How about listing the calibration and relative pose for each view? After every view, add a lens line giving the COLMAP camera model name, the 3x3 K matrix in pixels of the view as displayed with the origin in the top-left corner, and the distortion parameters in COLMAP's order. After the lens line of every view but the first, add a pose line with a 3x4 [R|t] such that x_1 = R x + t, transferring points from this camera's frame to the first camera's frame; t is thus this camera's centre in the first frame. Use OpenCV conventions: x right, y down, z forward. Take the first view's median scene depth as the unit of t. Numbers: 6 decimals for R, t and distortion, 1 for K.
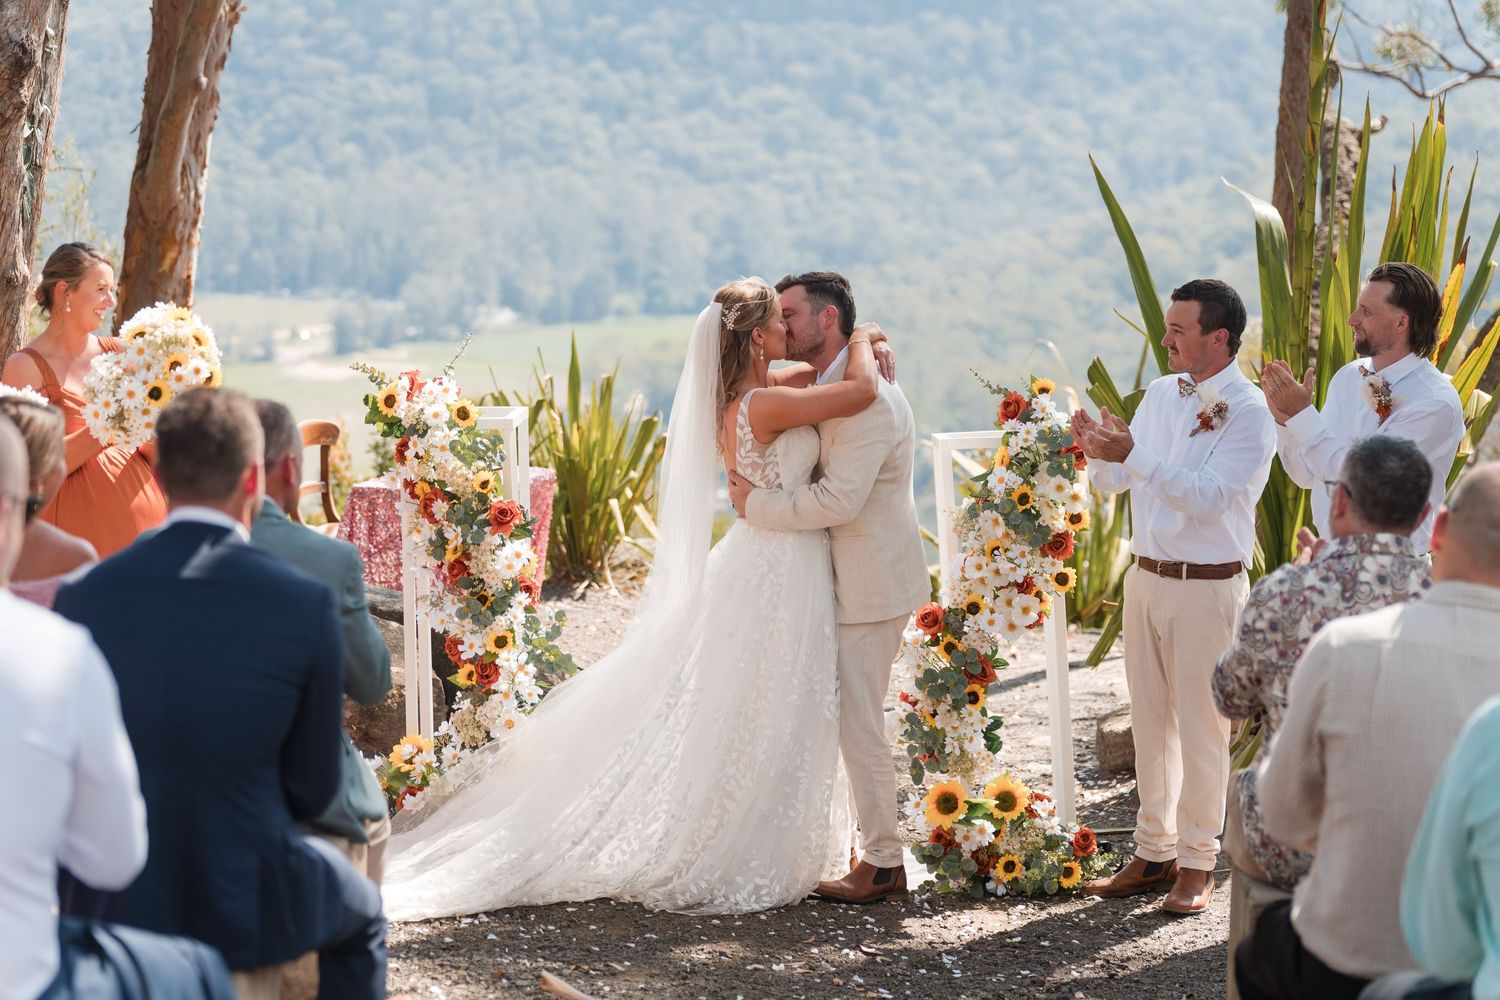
lens RADIAL K [[3370.2, 0, 667.7], [0, 3370.2, 497.3], [0, 0, 1]] dist [0.044764, -0.225075]
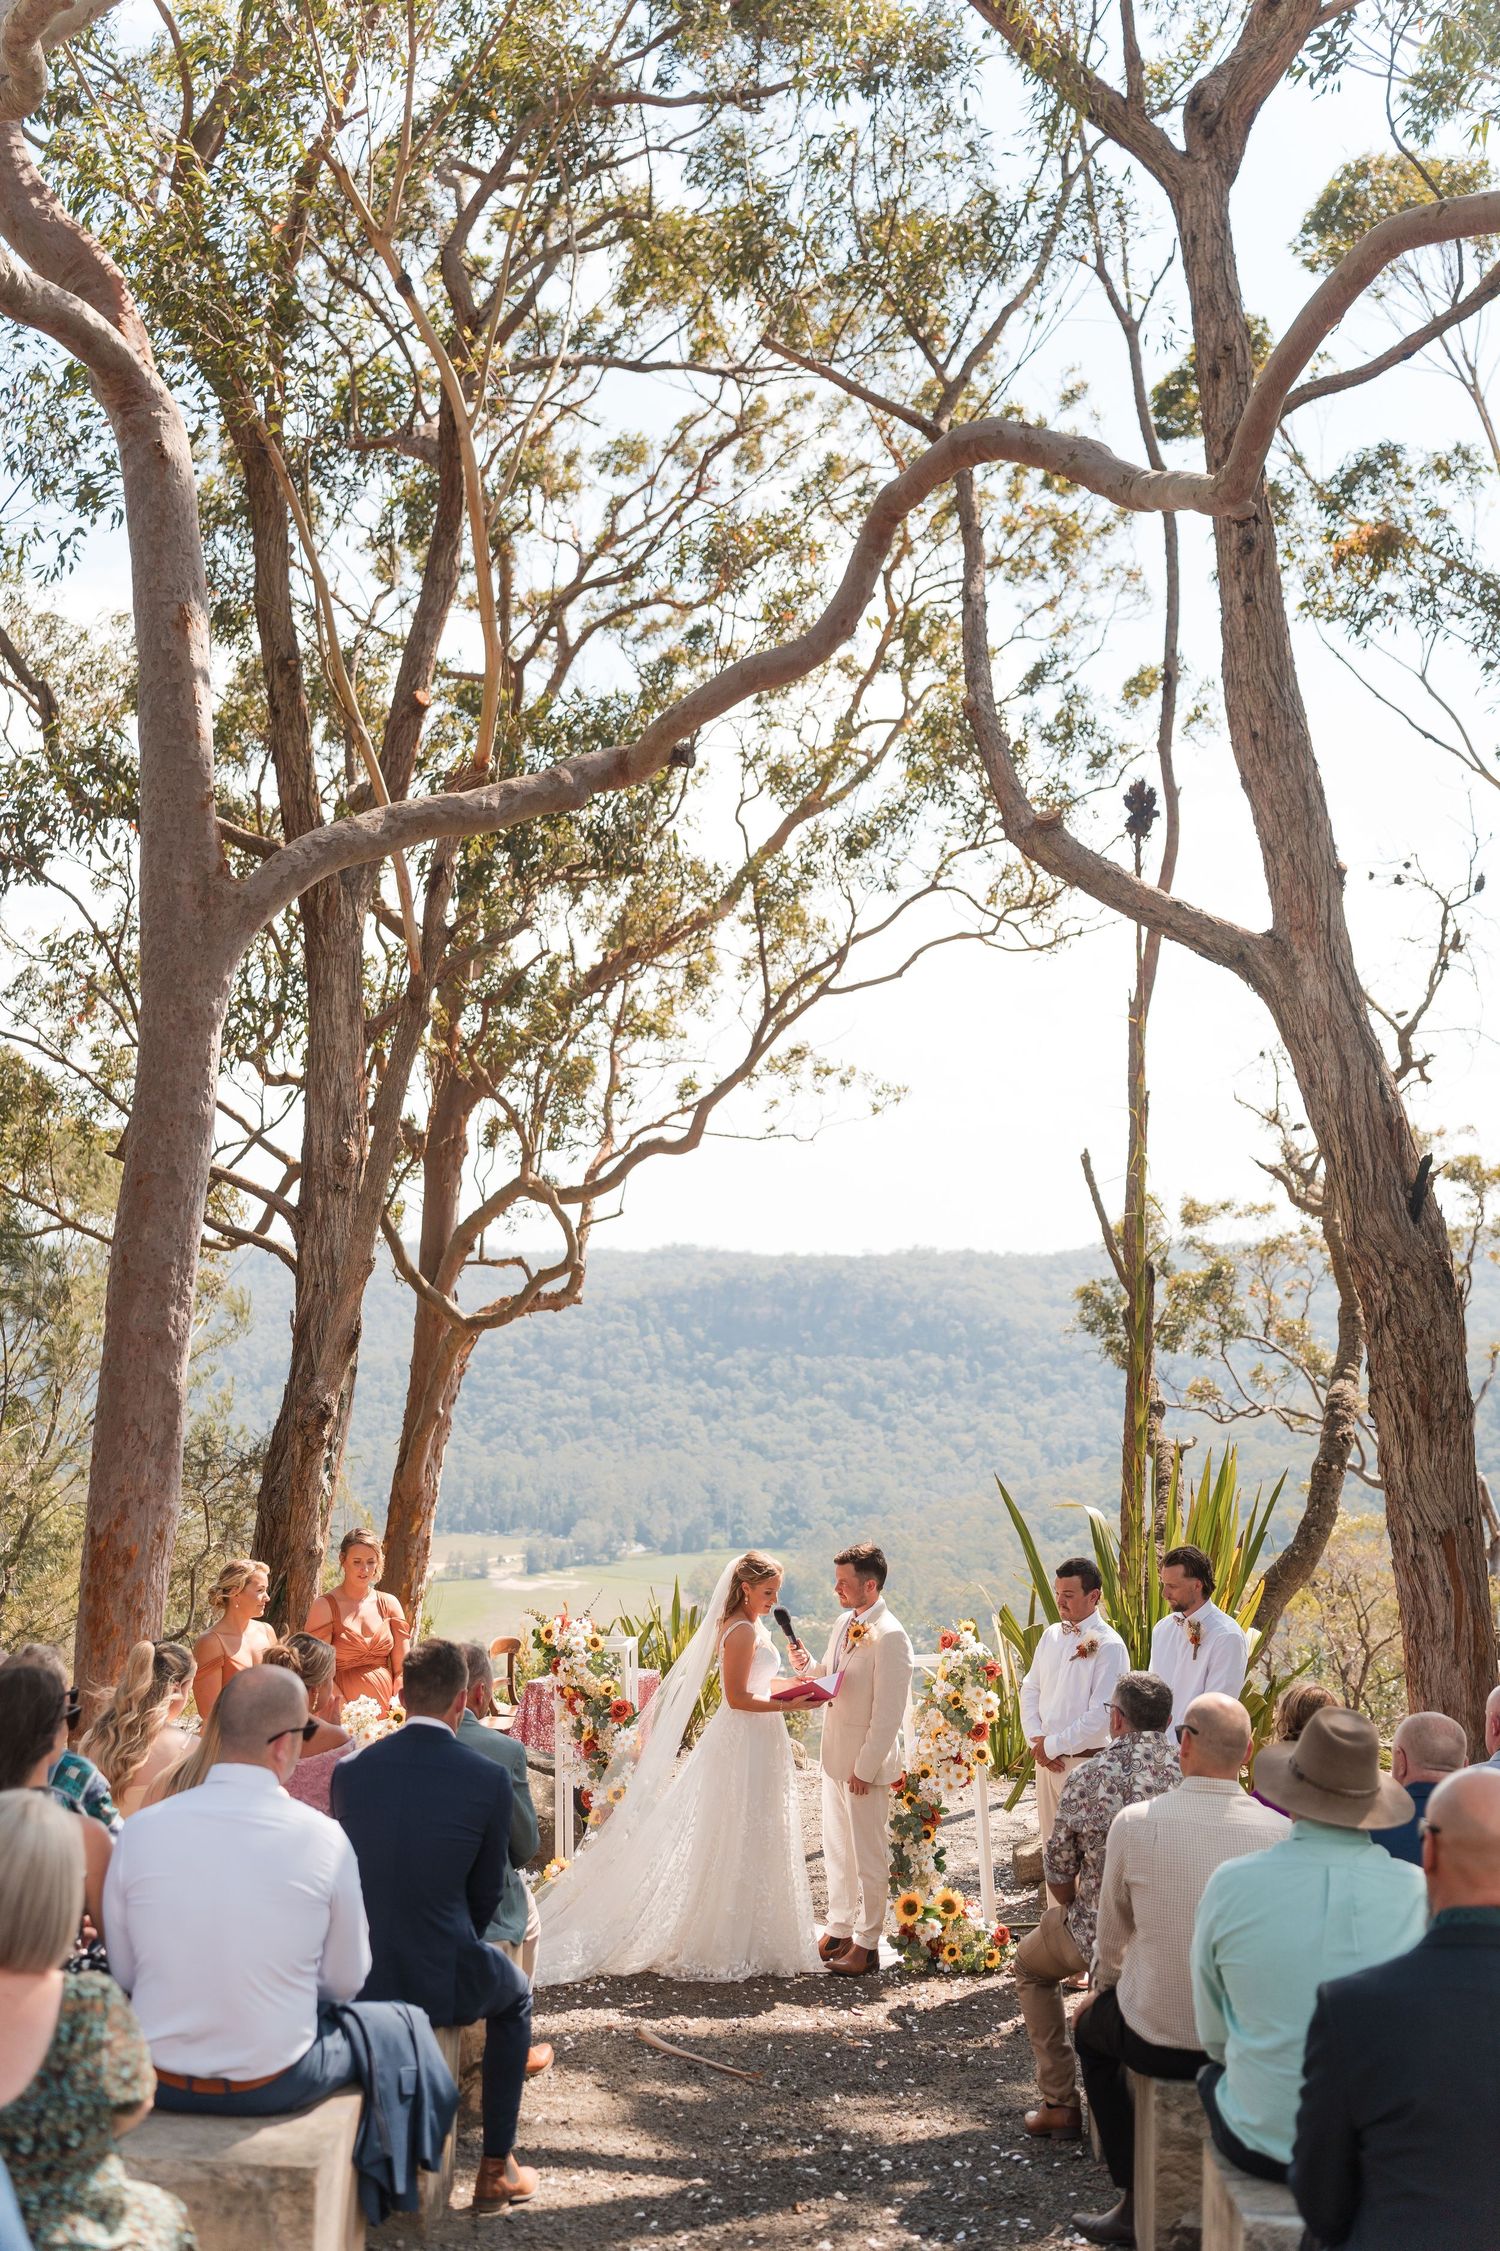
lens RADIAL K [[2192.1, 0, 708.4], [0, 2192.1, 1119.5], [0, 0, 1]] dist [-0.007987, -0.012281]
pose [[0.999834, 0.000201, -0.018241, 0.009055], [-0.004635, 0.969921, -0.243375, -0.011607], [0.017643, 0.243419, 0.969761, -0.037674]]
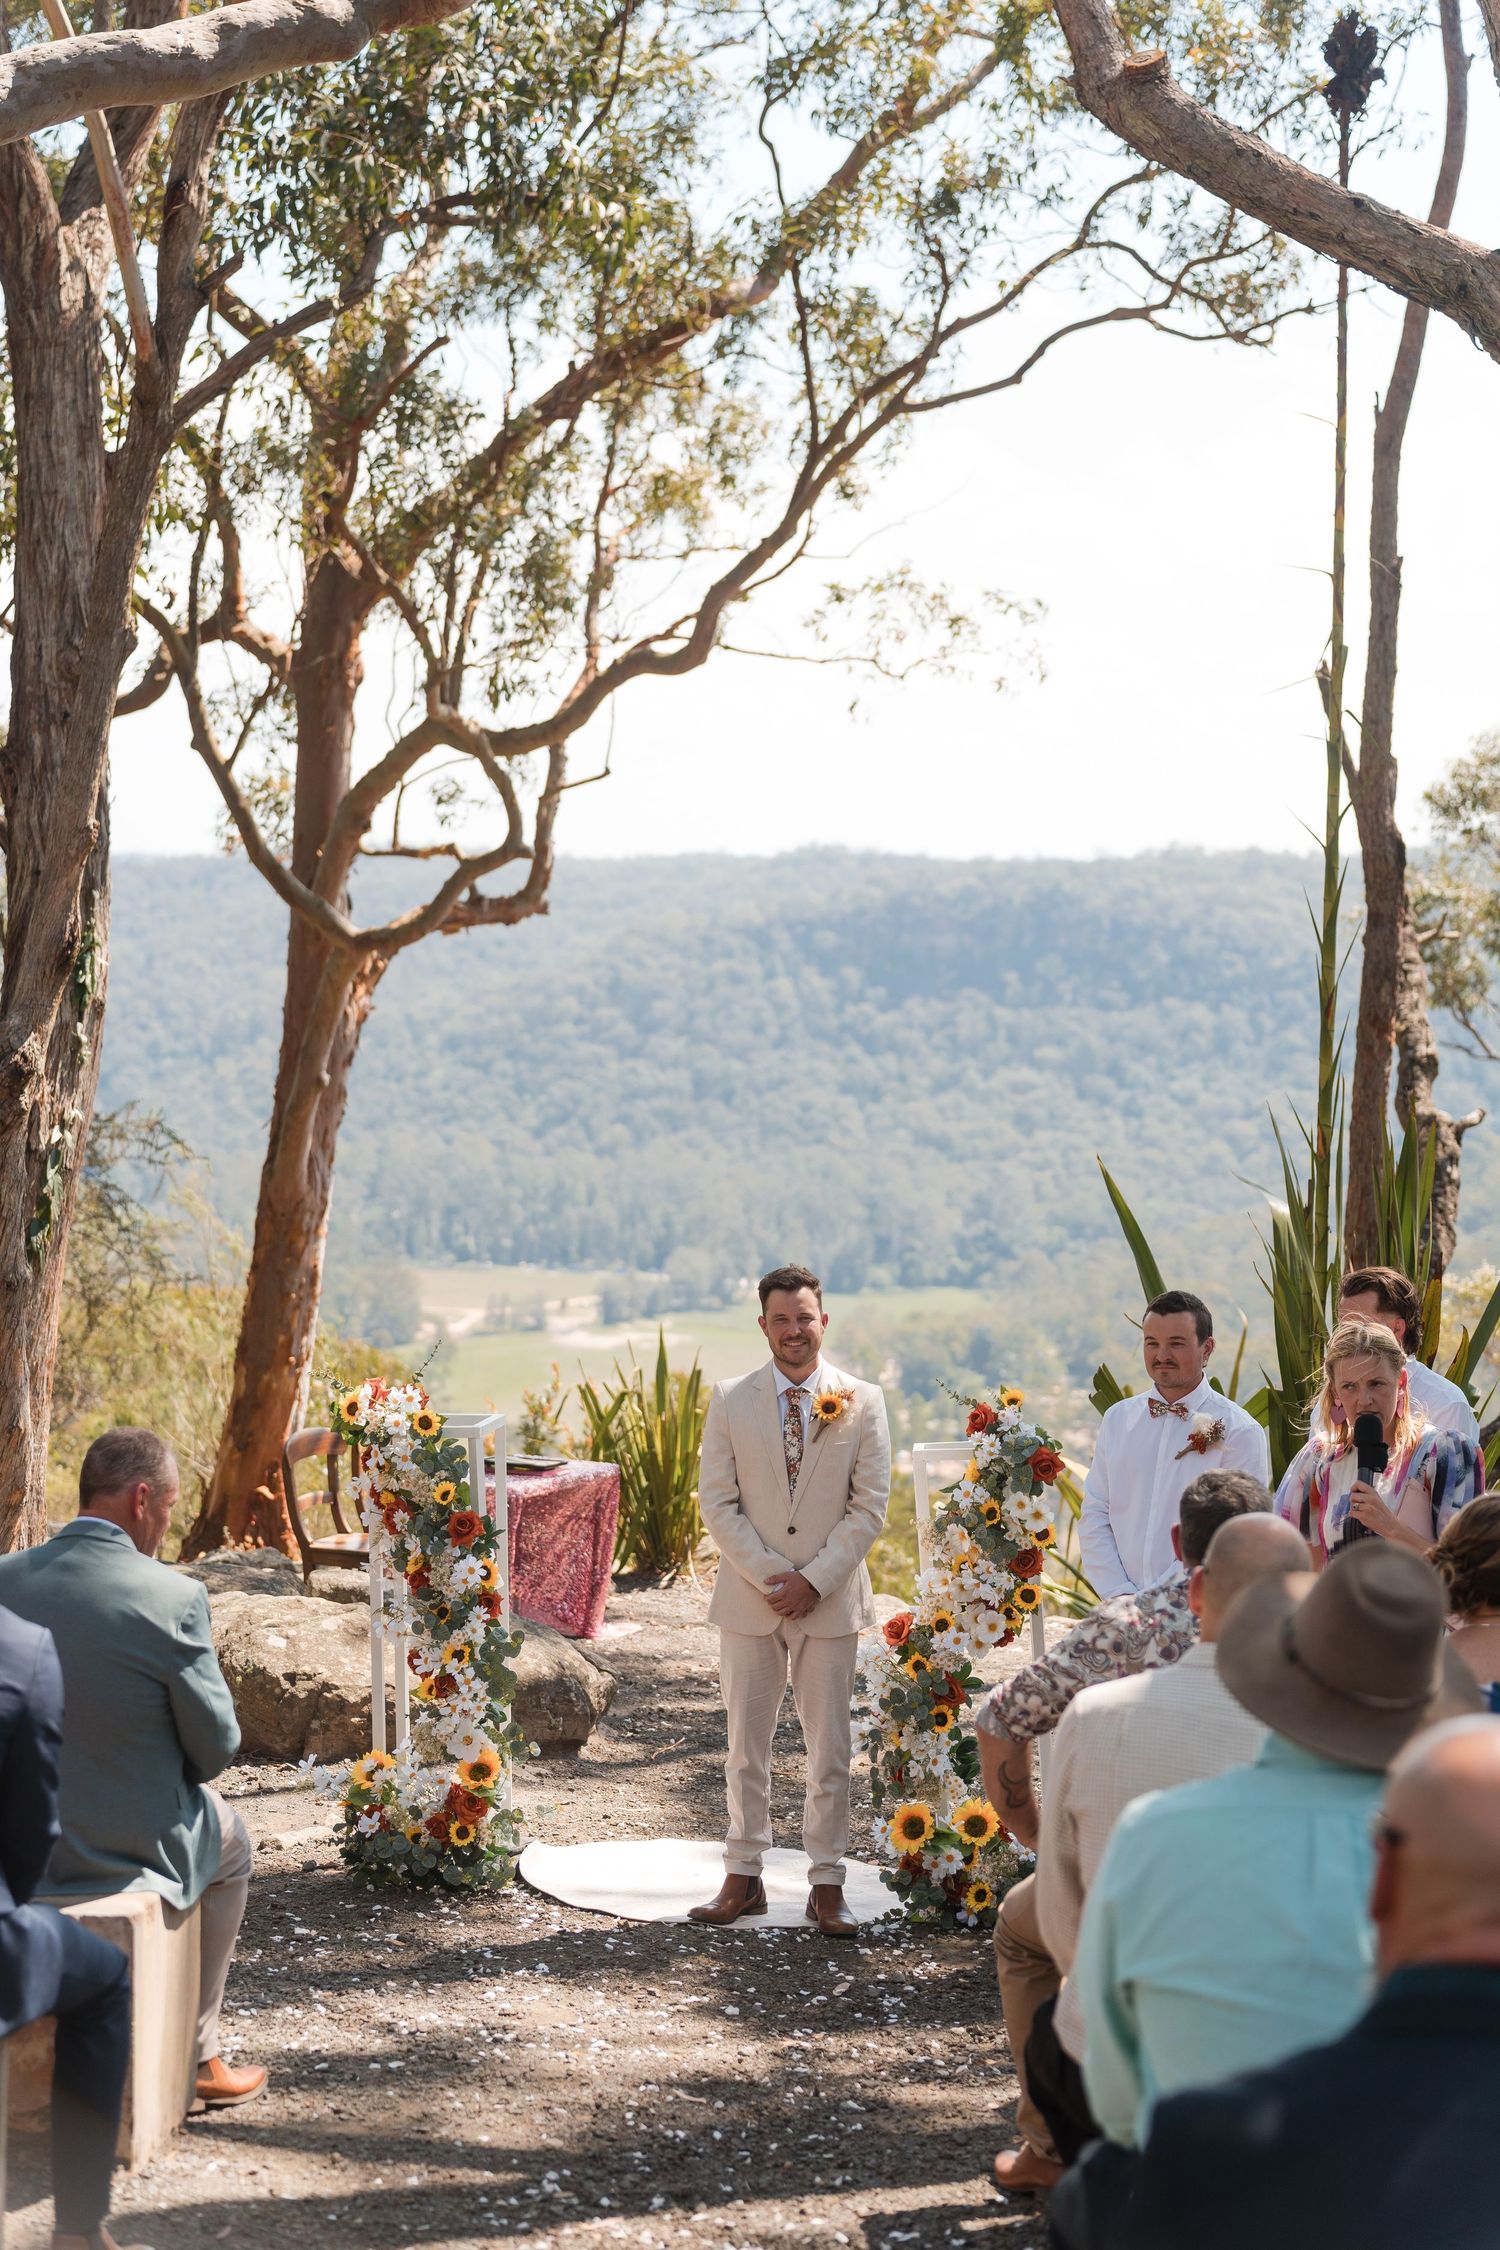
lens RADIAL K [[3217.0, 0, 750.0], [0, 3217.0, 1125.0], [0, 0, 1]] dist [-0.002741, 0.031879]
pose [[0.998109, -0.001876, -0.061447, 0.082698], [-0.004476, 0.994664, -0.103066, -0.013244], [0.061312, 0.103146, 0.992775, 0.052661]]
